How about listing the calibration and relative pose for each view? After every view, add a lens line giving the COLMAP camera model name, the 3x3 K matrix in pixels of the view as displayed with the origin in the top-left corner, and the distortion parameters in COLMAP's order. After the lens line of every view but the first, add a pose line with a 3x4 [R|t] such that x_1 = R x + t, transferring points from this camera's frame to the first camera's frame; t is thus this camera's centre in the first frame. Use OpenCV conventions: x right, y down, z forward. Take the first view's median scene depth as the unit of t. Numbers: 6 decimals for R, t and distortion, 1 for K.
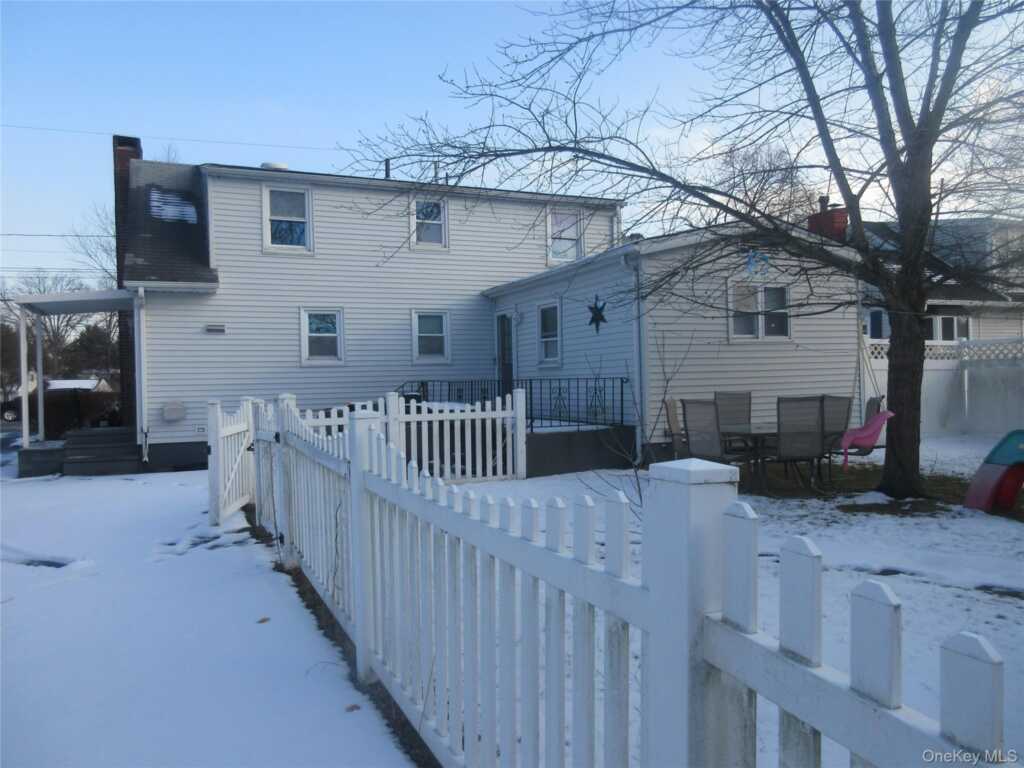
lens RADIAL K [[759.0, 0, 513.4], [0, 759.0, 385.9], [0, 0, 1]] dist [-0.000665, 0.013350]
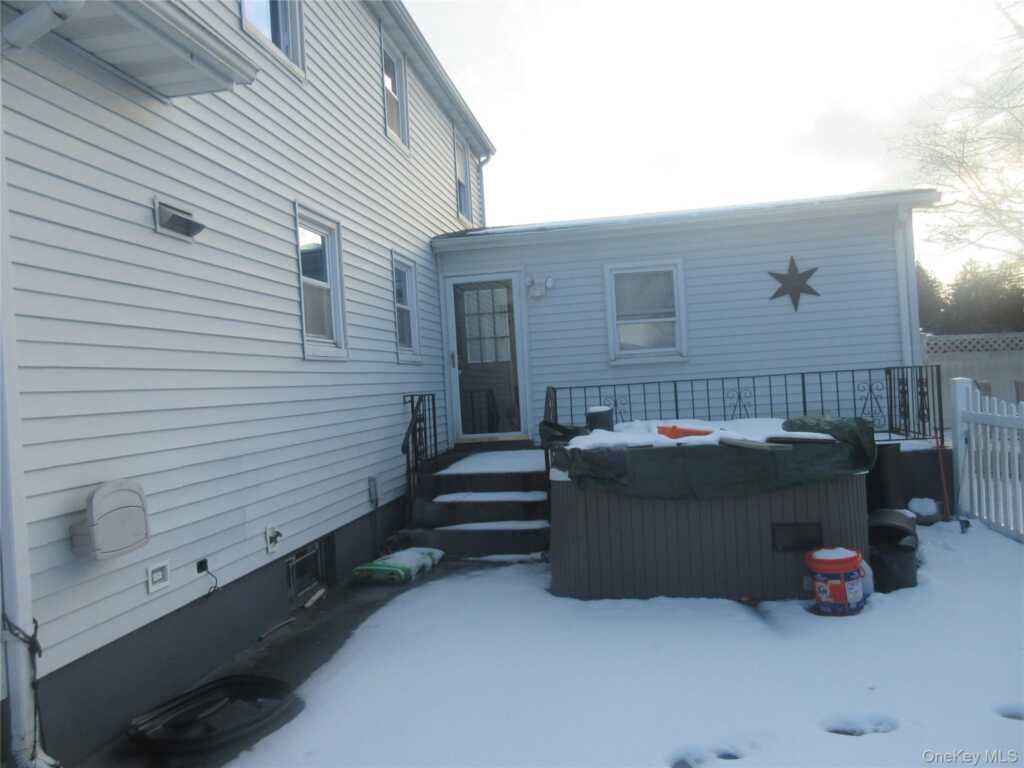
lens RADIAL K [[759.0, 0, 510.8], [0, 759.0, 383.3], [0, 0, 1]] dist [-0.000665, 0.013350]
pose [[0.562370, -0.010037, 0.826825, -0.563332], [0.051977, 0.998378, -0.023233, 0.001959], [-0.825251, 0.056041, 0.561979, 0.728511]]
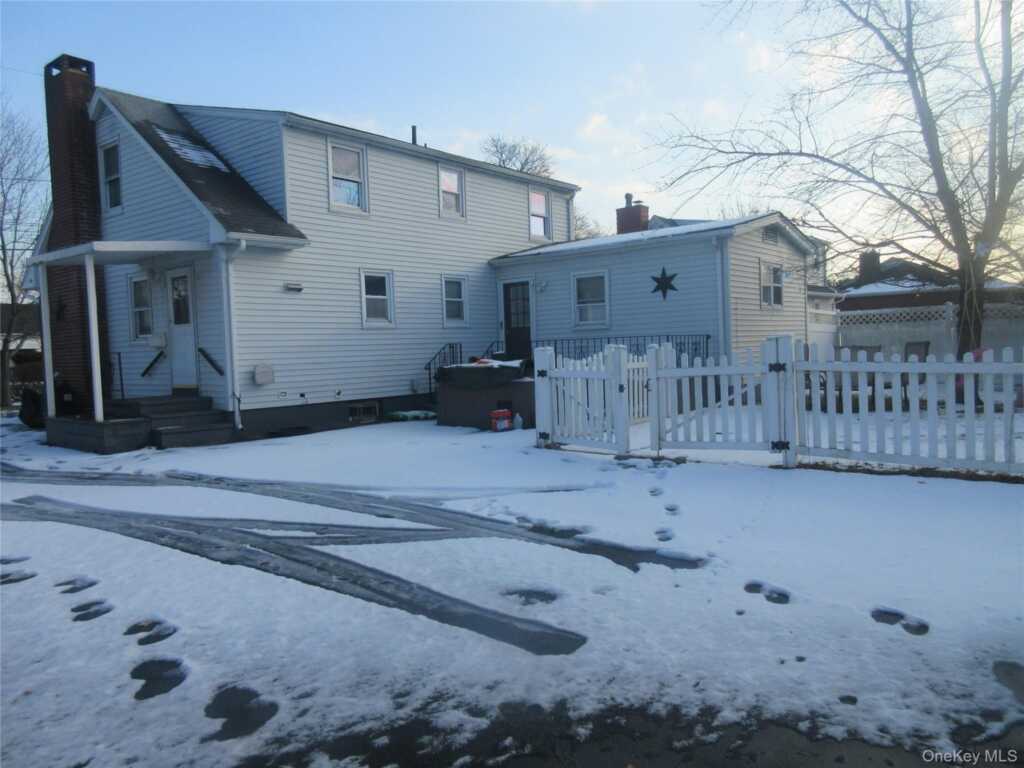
lens RADIAL K [[759.0, 0, 511.7], [0, 759.0, 384.0], [0, 0, 1]] dist [-0.000665, 0.013350]
pose [[0.894984, -0.029667, 0.445111, -0.574264], [0.017321, 0.999345, 0.031779, 0.020080], [-0.445762, -0.020732, 0.894911, 0.022245]]
